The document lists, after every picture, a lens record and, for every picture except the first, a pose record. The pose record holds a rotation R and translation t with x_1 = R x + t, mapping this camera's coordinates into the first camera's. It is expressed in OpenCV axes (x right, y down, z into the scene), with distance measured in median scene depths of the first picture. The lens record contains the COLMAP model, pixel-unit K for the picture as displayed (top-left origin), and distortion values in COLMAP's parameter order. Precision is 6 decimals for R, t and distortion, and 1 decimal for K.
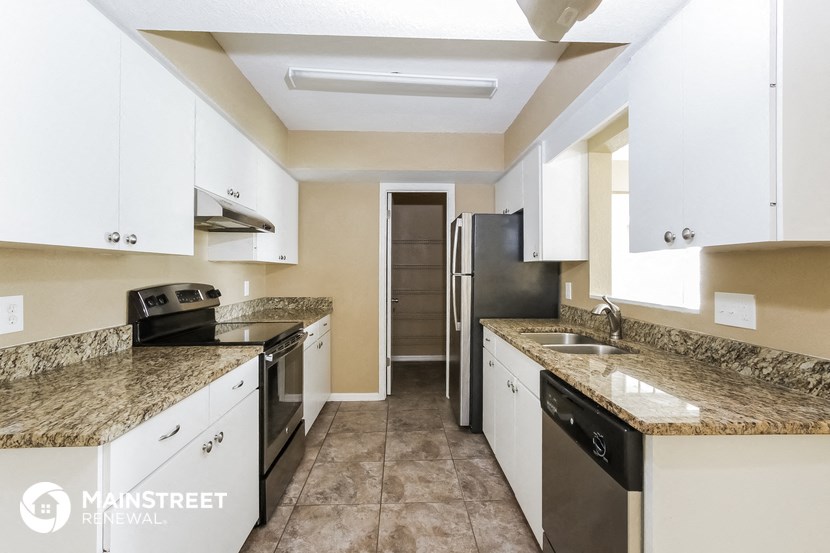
lens RADIAL K [[378.4, 0, 426.2], [0, 378.4, 269.4], [0, 0, 1]] dist [0.000013, 0.001235]
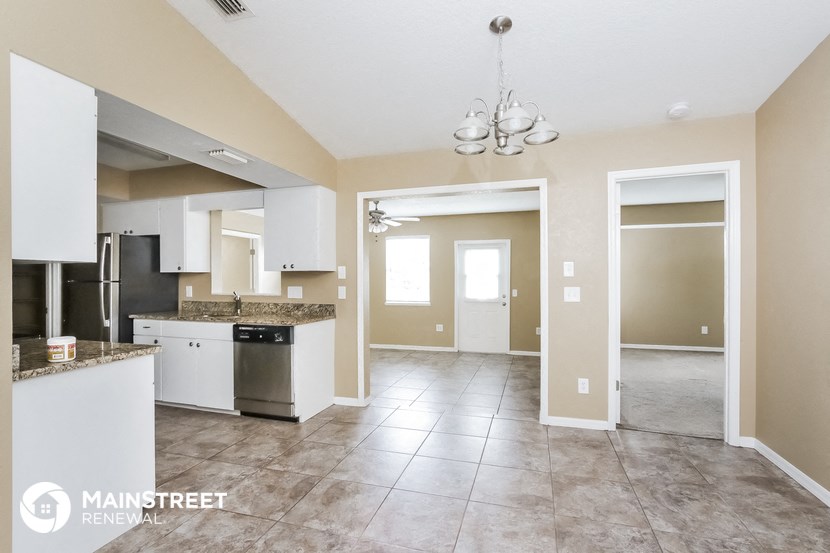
lens RADIAL K [[378.4, 0, 413.0], [0, 378.4, 278.1], [0, 0, 1]] dist [0.000013, 0.001235]
pose [[0.365353, -0.002991, 0.930864, -1.002052], [-0.001364, 0.999992, 0.003748, -0.006078], [-0.930868, -0.002639, 0.365346, -0.565319]]
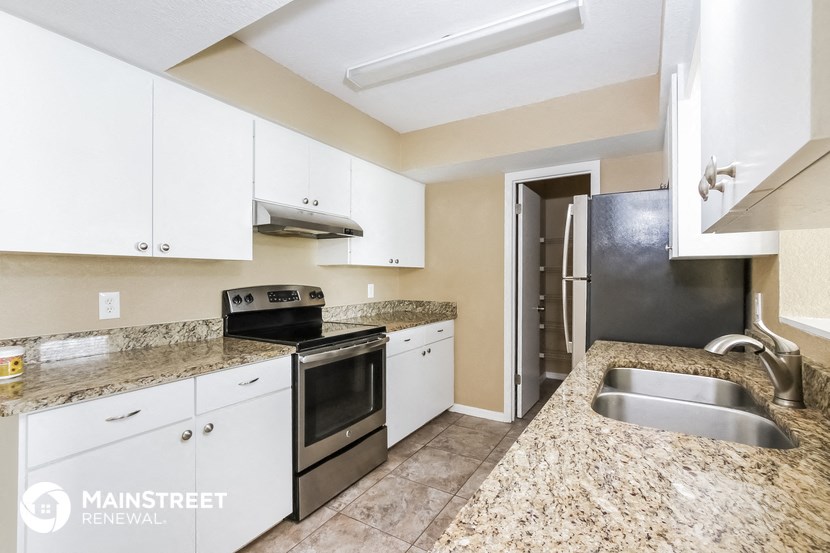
lens RADIAL K [[378.4, 0, 428.4], [0, 378.4, 275.2], [0, 0, 1]] dist [0.000013, 0.001235]
pose [[0.828968, -0.000927, -0.559295, 0.385709], [0.003257, 0.999990, 0.003170, 0.004829], [0.559286, -0.004449, 0.828963, 0.307268]]
